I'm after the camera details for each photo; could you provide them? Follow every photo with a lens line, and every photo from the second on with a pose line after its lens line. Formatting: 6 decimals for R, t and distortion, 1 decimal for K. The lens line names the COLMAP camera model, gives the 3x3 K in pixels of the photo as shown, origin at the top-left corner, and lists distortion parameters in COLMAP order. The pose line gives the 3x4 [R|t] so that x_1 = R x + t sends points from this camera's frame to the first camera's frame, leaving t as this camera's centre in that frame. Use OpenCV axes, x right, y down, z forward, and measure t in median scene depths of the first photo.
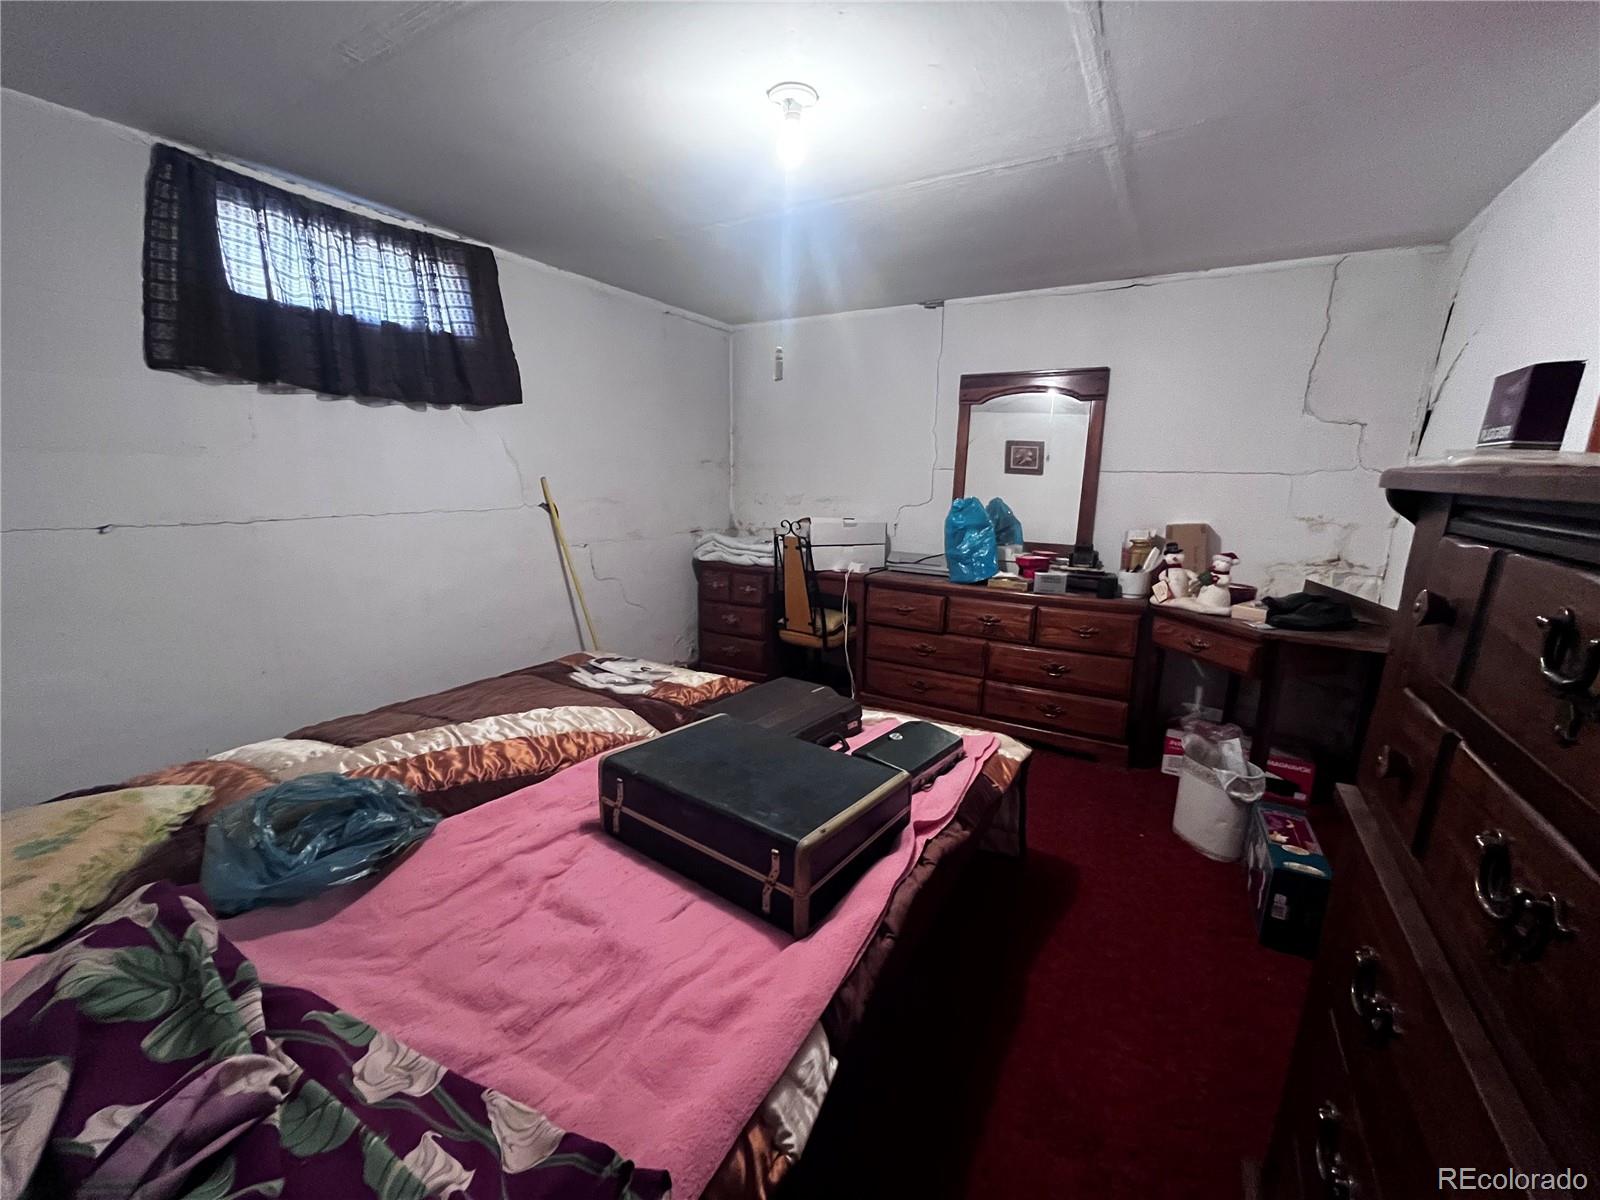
lens RADIAL K [[649.5, 0, 802.3], [0, 649.5, 598.5], [0, 0, 1]] dist [0.000358, 0.000056]
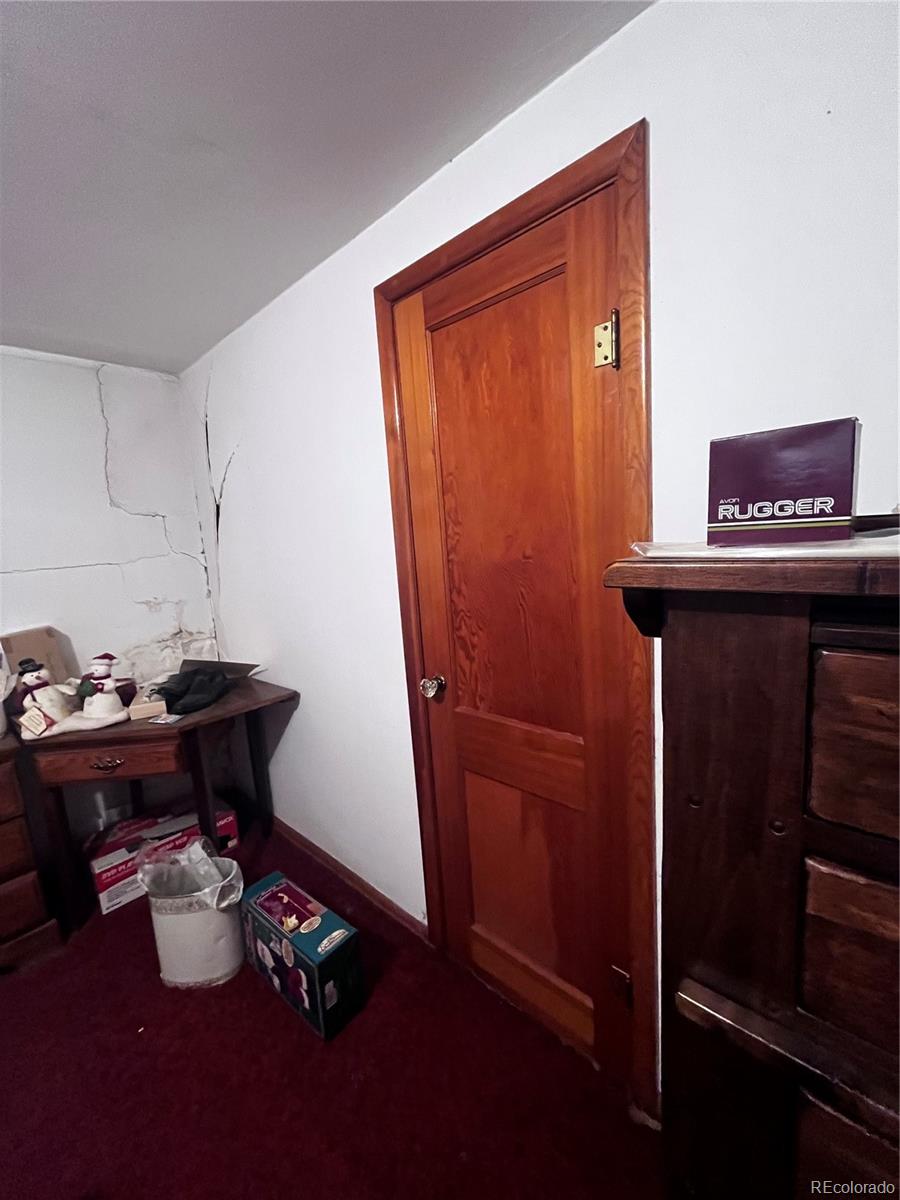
lens RADIAL K [[487.1, 0, 448.1], [0, 487.1, 599.2], [0, 0, 1]] dist [0.000358, 0.000056]
pose [[0.210851, -0.169772, 0.962663, 0.113344], [0.261760, 0.958644, 0.111731, -0.094520], [-0.941819, 0.228428, 0.246571, 0.356982]]
